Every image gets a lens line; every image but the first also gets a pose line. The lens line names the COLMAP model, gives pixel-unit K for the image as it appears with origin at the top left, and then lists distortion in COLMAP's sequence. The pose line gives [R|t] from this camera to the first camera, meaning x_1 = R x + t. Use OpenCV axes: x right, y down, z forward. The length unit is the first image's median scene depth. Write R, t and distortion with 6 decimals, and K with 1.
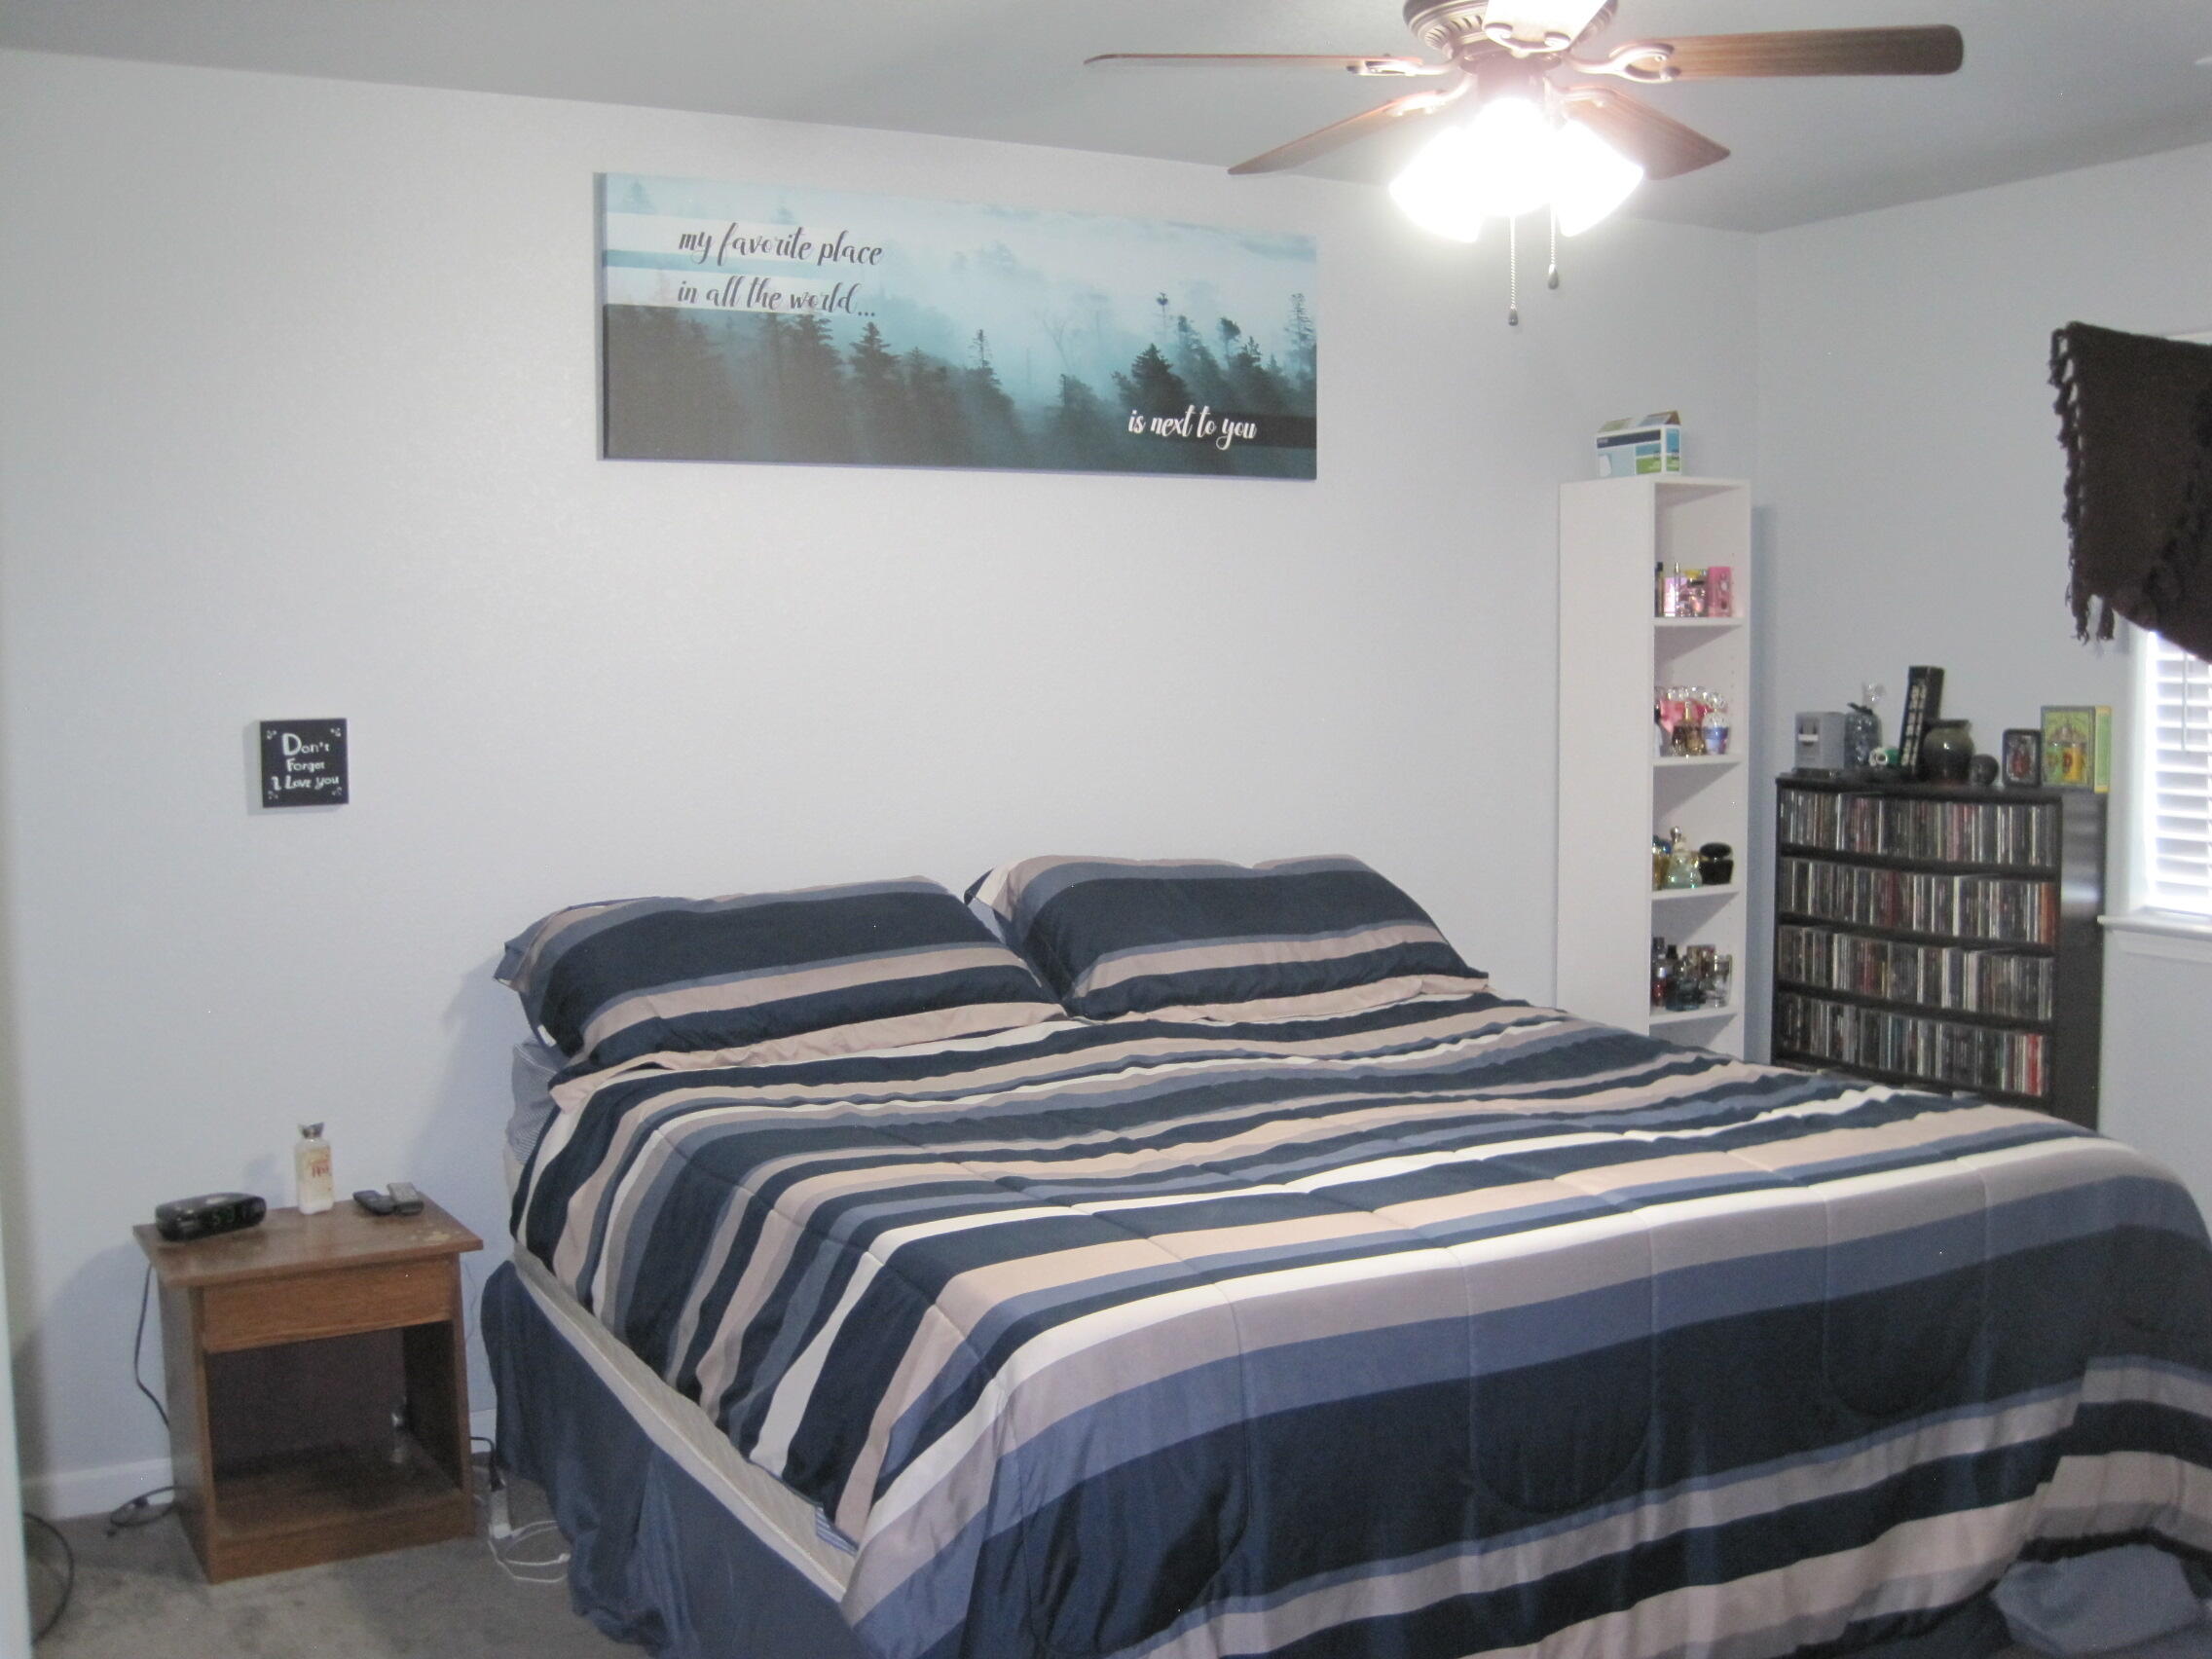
lens RADIAL K [[2293.3, 0, 1109.2], [0, 2293.3, 837.0], [0, 0, 1]] dist [-0.188422, 0.167881]
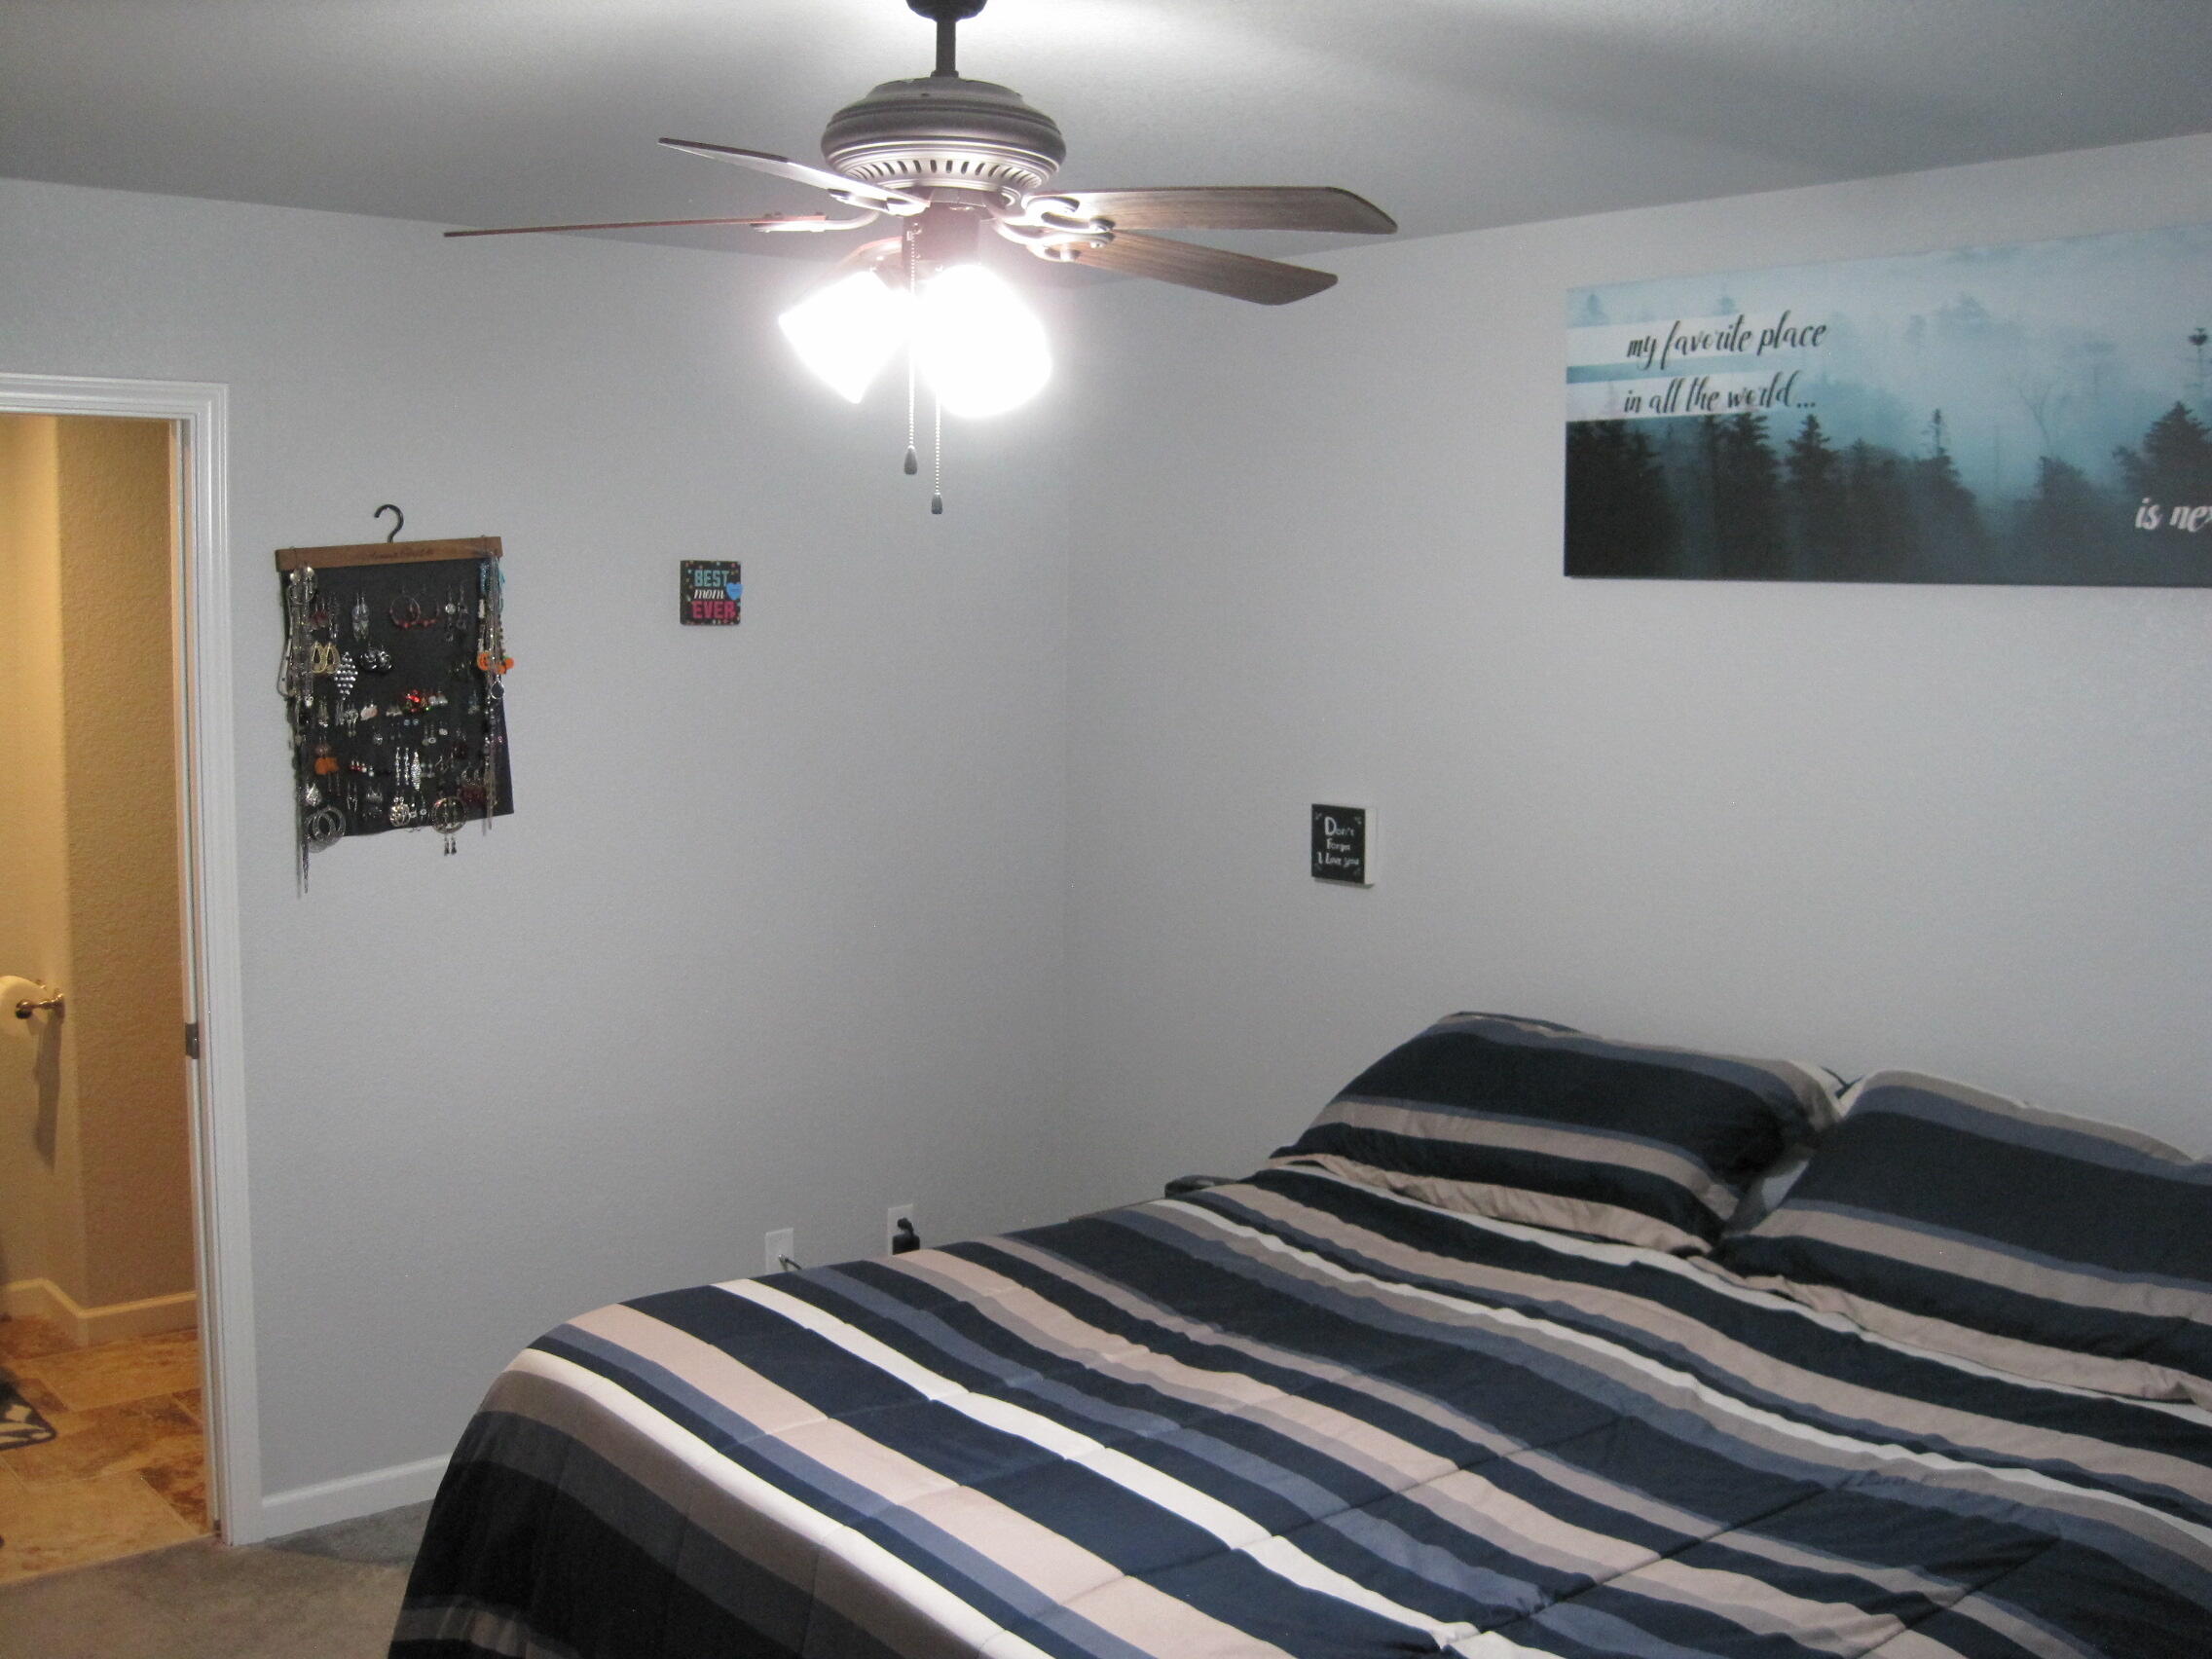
lens RADIAL K [[2293.3, 0, 1109.2], [0, 2293.3, 837.0], [0, 0, 1]] dist [-0.188422, 0.167881]
pose [[0.171281, 0.113624, -0.978648, 0.710639], [-0.095587, 0.990558, 0.098277, -0.128883], [0.980574, 0.076713, 0.180525, 0.610016]]
